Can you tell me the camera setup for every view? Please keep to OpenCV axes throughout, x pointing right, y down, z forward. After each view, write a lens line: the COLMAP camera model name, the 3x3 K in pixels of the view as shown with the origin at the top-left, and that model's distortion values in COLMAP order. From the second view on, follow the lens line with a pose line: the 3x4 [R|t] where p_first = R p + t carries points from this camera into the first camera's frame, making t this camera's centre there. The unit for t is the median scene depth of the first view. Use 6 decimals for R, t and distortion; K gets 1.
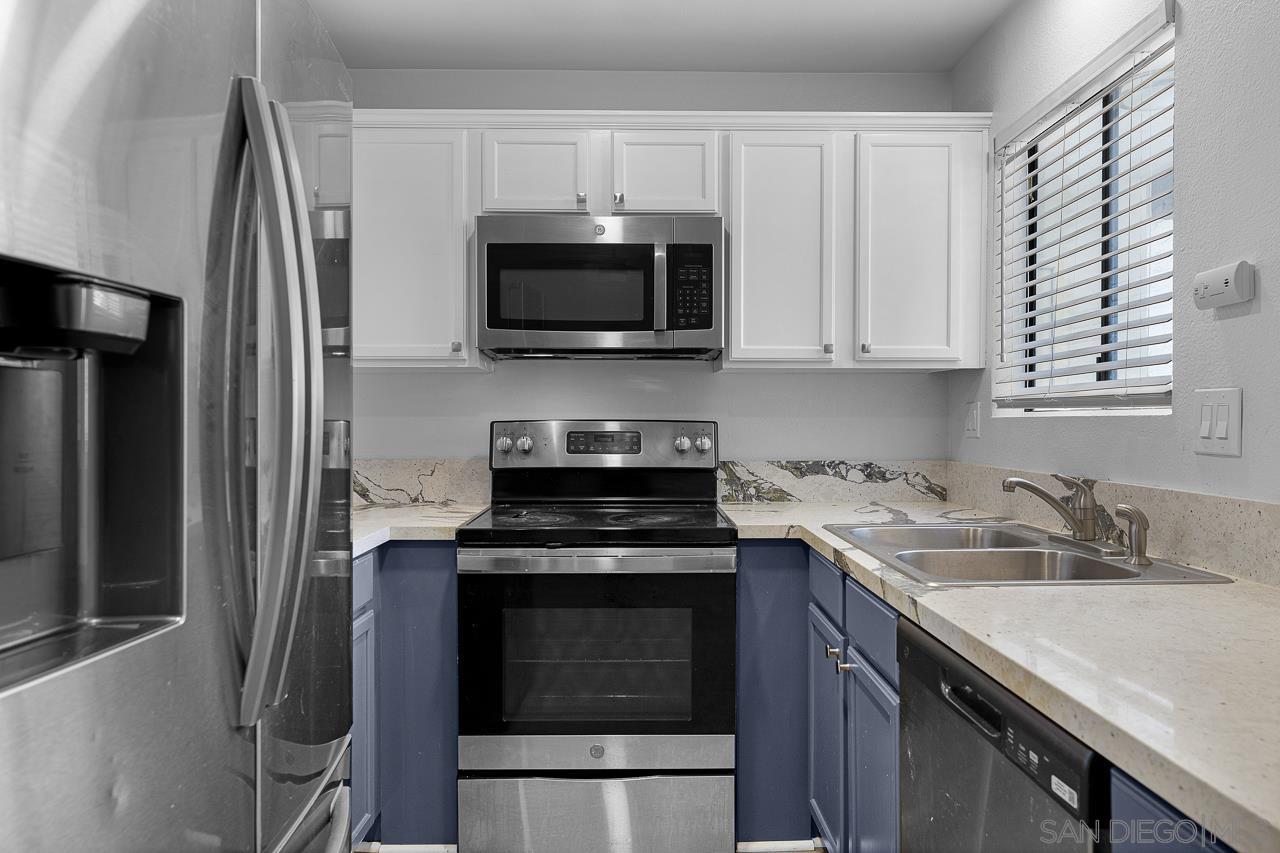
lens RADIAL K [[866.9, 0, 623.6], [0, 866.9, 427.9], [0, 0, 1]] dist [0.005246, 0.001339]
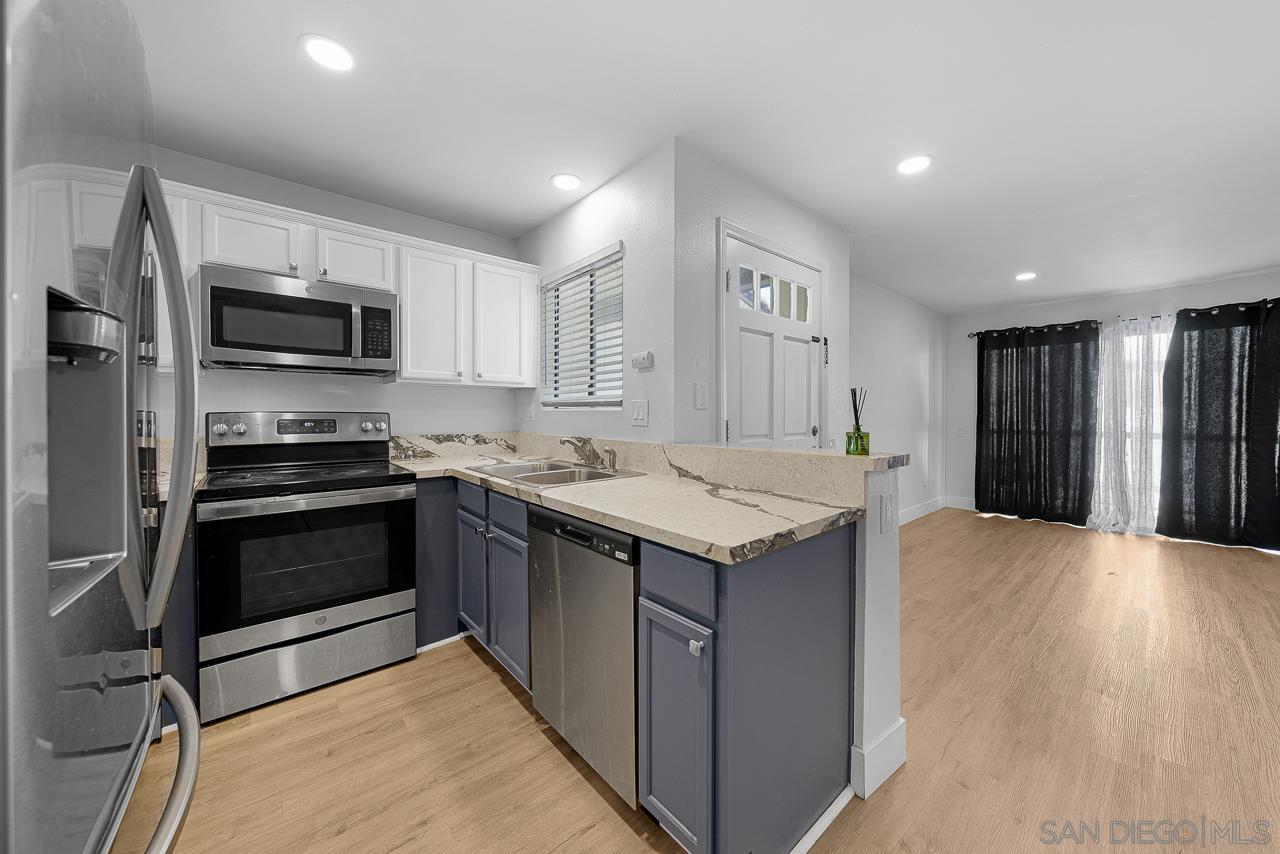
lens RADIAL K [[466.5, 0, 655.7], [0, 466.5, 419.3], [0, 0, 1]] dist [-0.008276, -0.000101]
pose [[0.749706, -0.008061, 0.661722, -0.115590], [0.004366, 0.999964, 0.007235, 0.000951], [-0.661756, -0.002535, 0.749715, -0.037495]]
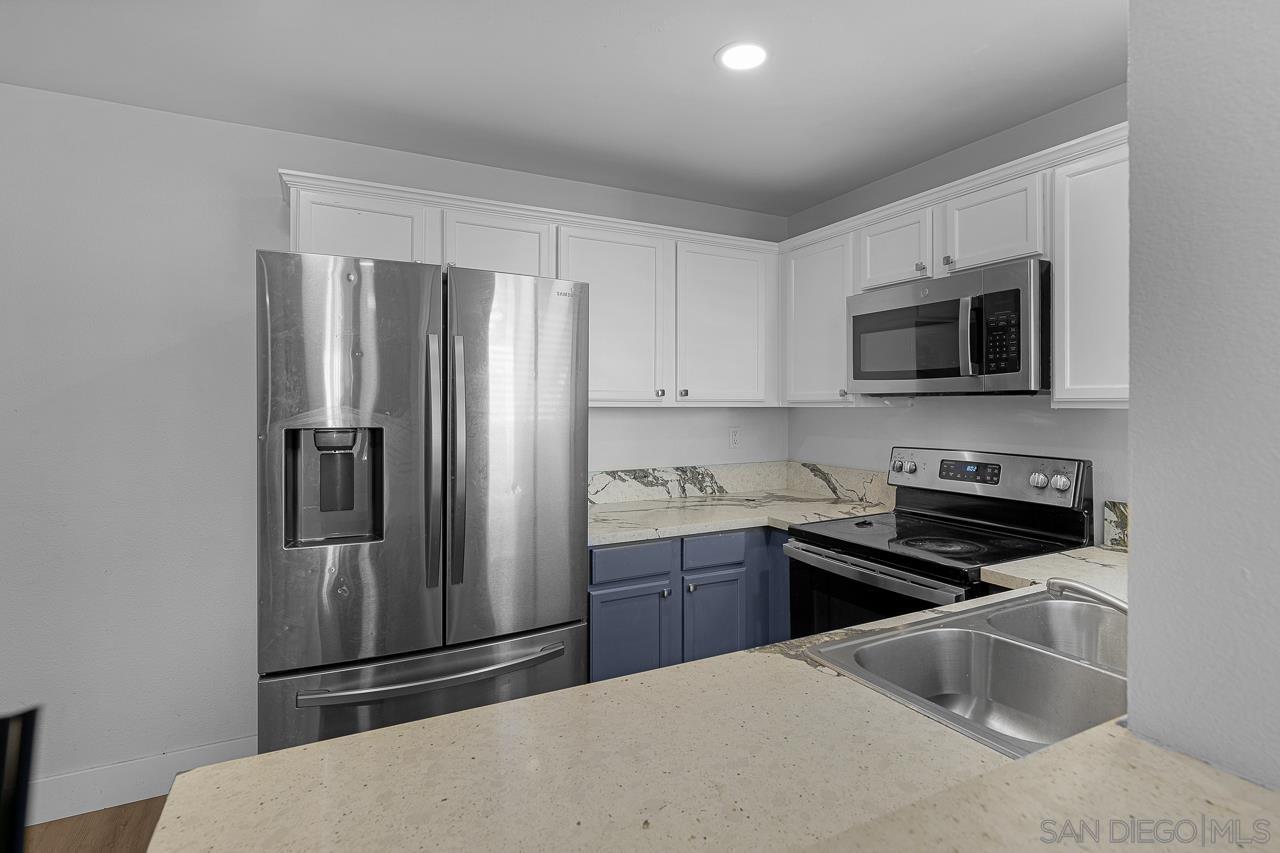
lens RADIAL K [[617.8, 0, 613.8], [0, 617.8, 407.8], [0, 0, 1]] dist [0.001543, 0.000008]
pose [[0.448139, -0.001231, -0.893963, 0.536200], [-0.002353, 0.999994, -0.002556, -0.068768], [0.893961, 0.003249, 0.448134, 0.247416]]
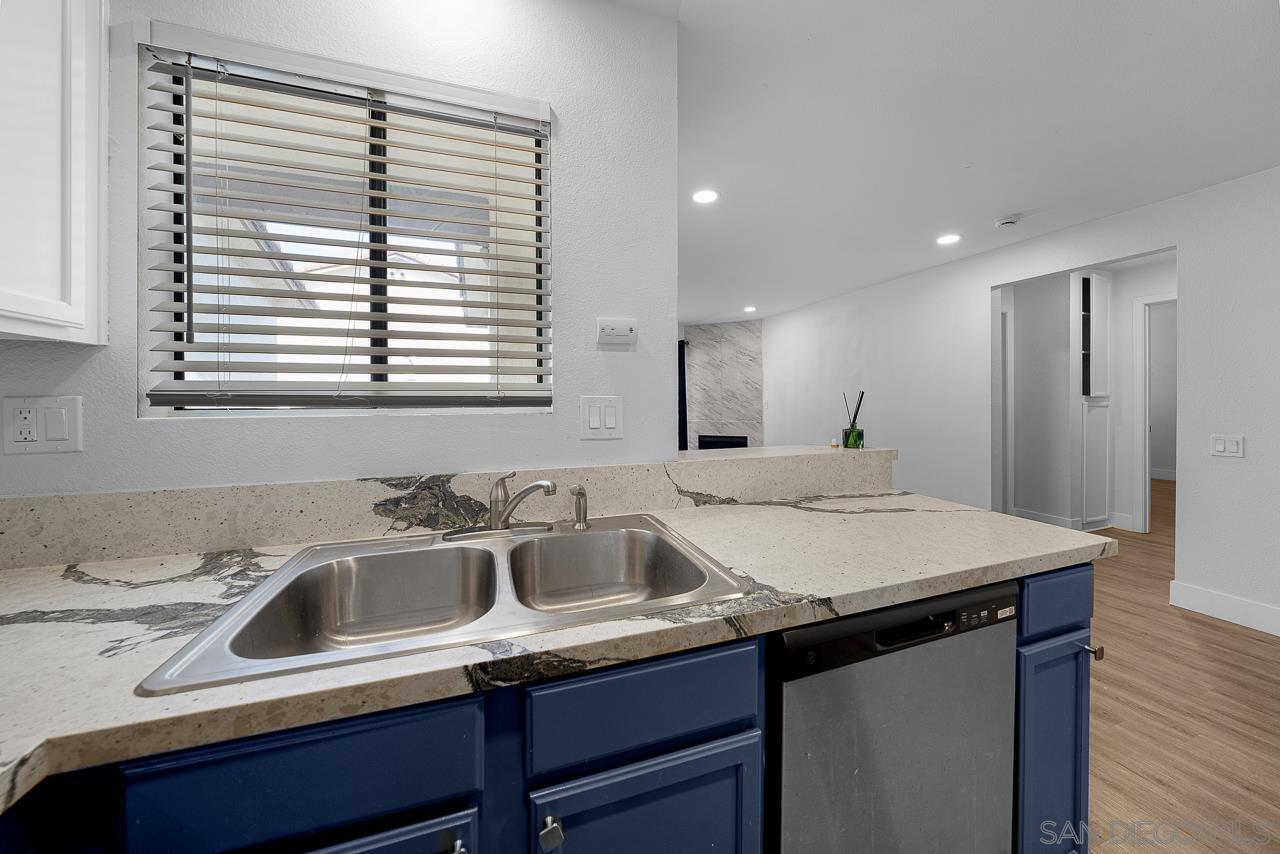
lens RADIAL K [[456.8, 0, 634.4], [0, 456.8, 398.4], [0, 0, 1]] dist [-0.000891, -0.000052]
pose [[-0.355610, -0.001890, 0.934632, -0.055009], [0.008043, 0.999955, 0.005082, -0.027173], [-0.934600, 0.009324, -0.355579, 0.748912]]
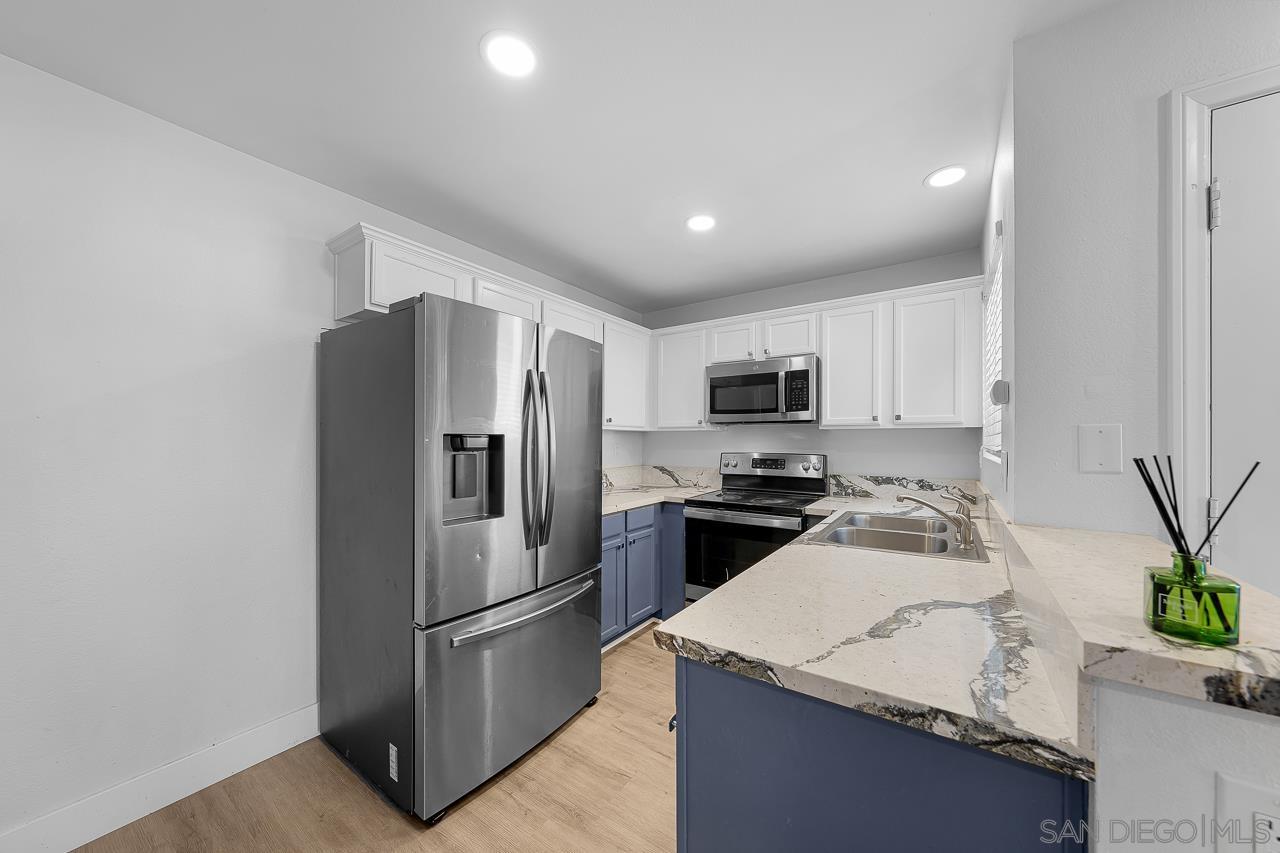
lens RADIAL K [[436.3, 0, 628.8], [0, 436.3, 441.3], [0, 0, 1]] dist [-0.000822, -0.000079]
pose [[0.813096, 0.000679, -0.582129, 0.355460], [-0.002745, 0.999993, -0.002667, -0.038099], [0.582123, 0.003766, 0.813092, -0.084723]]
